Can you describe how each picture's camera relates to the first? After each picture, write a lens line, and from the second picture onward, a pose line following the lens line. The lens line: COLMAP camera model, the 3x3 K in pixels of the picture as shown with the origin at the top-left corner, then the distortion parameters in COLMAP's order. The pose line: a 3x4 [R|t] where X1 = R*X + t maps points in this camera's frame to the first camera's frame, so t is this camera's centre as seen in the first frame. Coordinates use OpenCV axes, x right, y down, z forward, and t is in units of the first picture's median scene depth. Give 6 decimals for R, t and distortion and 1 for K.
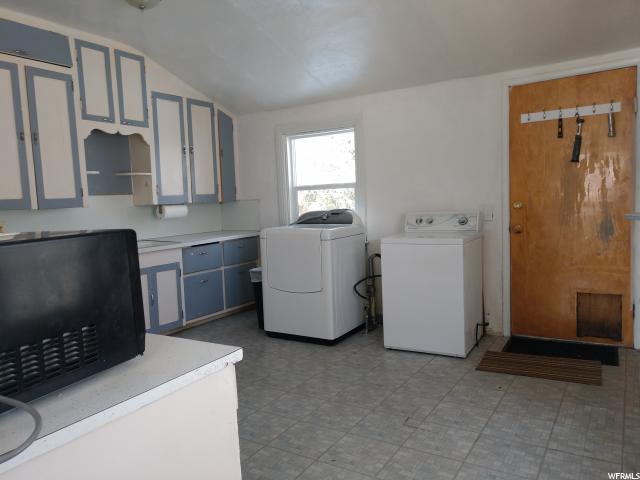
lens RADIAL K [[485.1, 0, 320.1], [0, 485.1, 240.7], [0, 0, 1]] dist [0.008246, 0.011185]
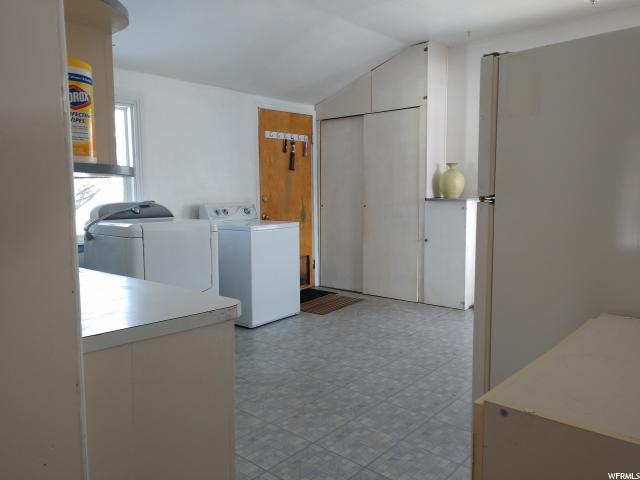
lens RADIAL K [[485.1, 0, 320.6], [0, 485.1, 238.9], [0, 0, 1]] dist [0.008246, 0.011185]
pose [[0.145541, -0.059086, 0.987586, -0.942431], [0.084345, 0.995322, 0.047119, -0.015025], [-0.985750, 0.076440, 0.149843, 0.706837]]
